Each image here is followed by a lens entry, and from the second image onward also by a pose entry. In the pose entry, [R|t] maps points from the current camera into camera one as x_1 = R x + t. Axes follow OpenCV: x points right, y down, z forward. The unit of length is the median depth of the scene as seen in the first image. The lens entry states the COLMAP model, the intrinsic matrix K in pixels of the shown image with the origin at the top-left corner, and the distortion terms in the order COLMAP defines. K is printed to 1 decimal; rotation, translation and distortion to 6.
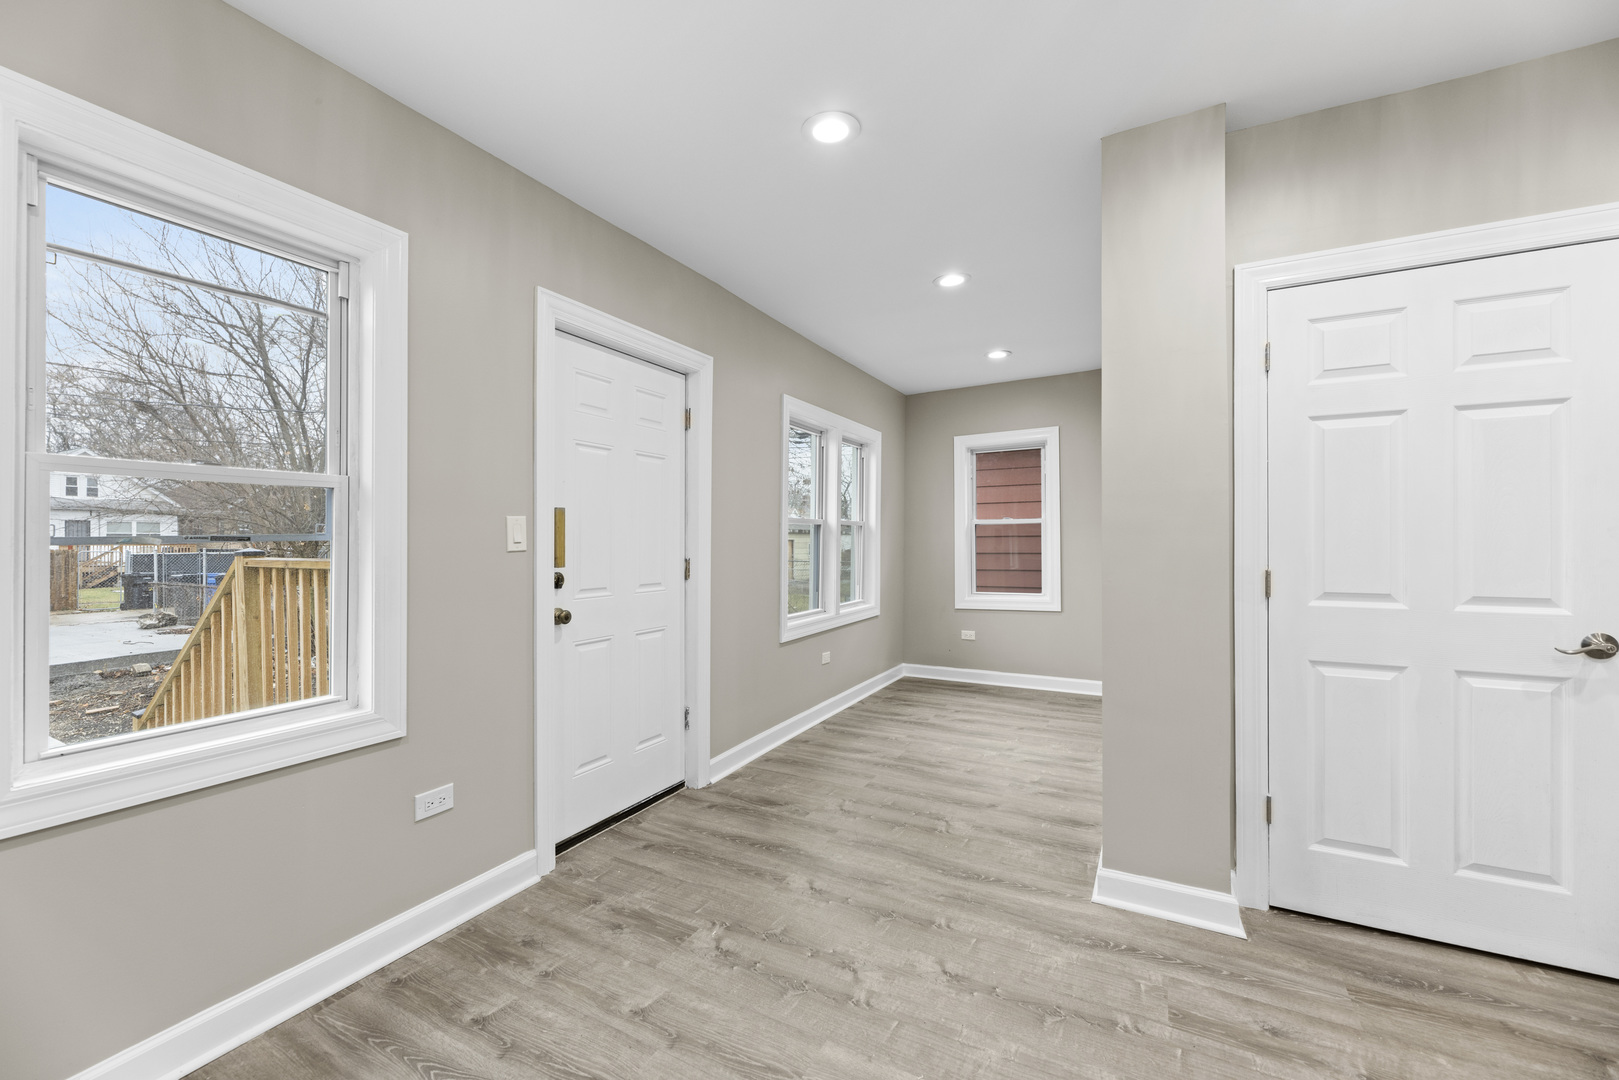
lens RADIAL K [[654.2, 0, 807.5], [0, 654.2, 536.2], [0, 0, 1]] dist [-0.008365, 0.000831]
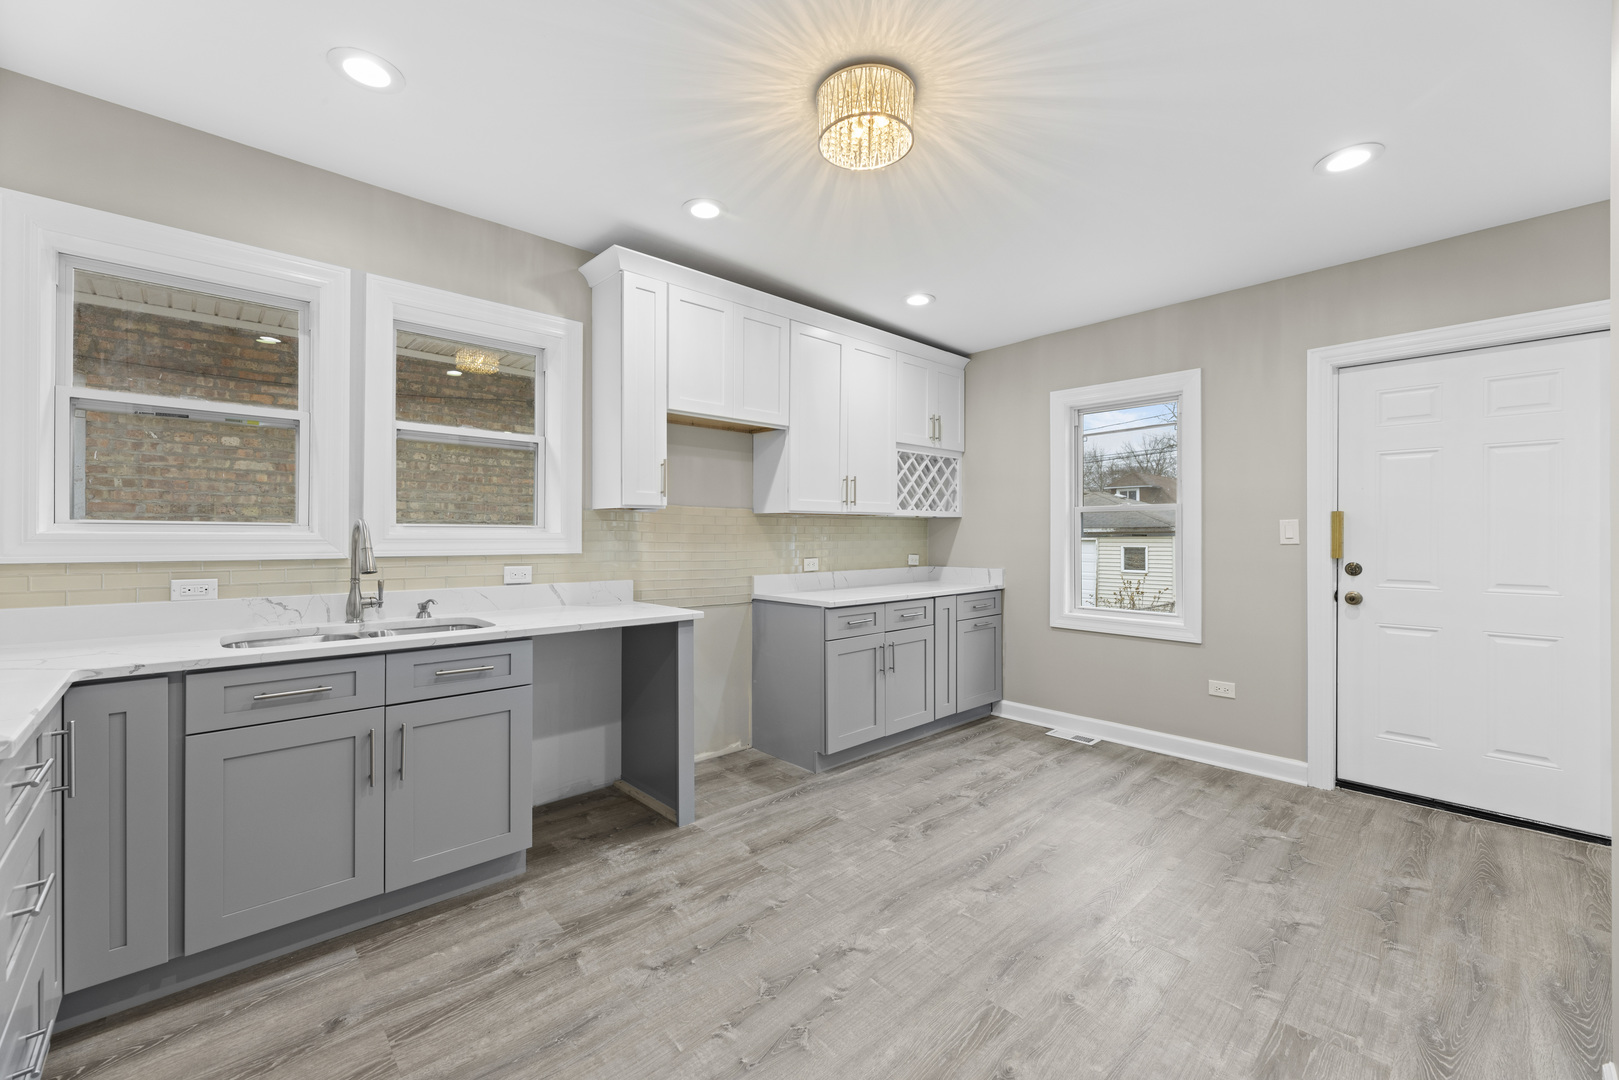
lens RADIAL K [[654.2, 0, 801.2], [0, 654.2, 529.7], [0, 0, 1]] dist [-0.008365, 0.000831]
pose [[-0.319703, -0.006567, -0.947495, 1.332995], [-0.001438, 0.999978, -0.006446, 0.002732], [0.947517, -0.000698, -0.319705, 0.476311]]
